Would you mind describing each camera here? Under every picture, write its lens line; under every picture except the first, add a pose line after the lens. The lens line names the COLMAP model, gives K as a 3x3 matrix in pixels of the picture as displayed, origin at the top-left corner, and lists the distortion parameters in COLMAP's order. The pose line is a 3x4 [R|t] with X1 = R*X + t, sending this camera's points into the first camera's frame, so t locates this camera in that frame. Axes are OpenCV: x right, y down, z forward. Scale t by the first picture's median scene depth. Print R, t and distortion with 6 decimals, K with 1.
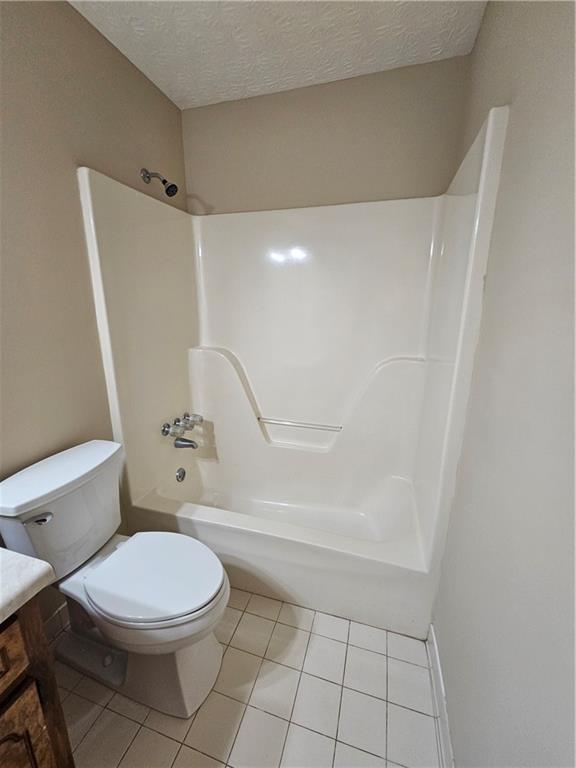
lens RADIAL K [[318.4, 0, 286.0], [0, 318.4, 383.2], [0, 0, 1]] dist [-0.000031, 0.000923]
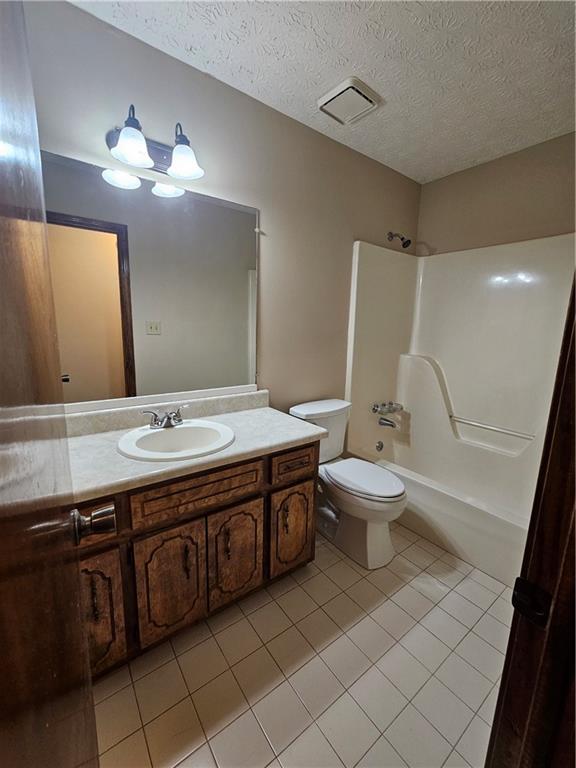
lens RADIAL K [[318.4, 0, 288.0], [0, 318.4, 383.3], [0, 0, 1]] dist [-0.000031, 0.000923]
pose [[0.811641, 0.120367, -0.571621, 0.093859], [-0.163500, 0.986240, -0.024478, 0.127166], [0.560809, 0.113327, 0.820153, -0.360751]]
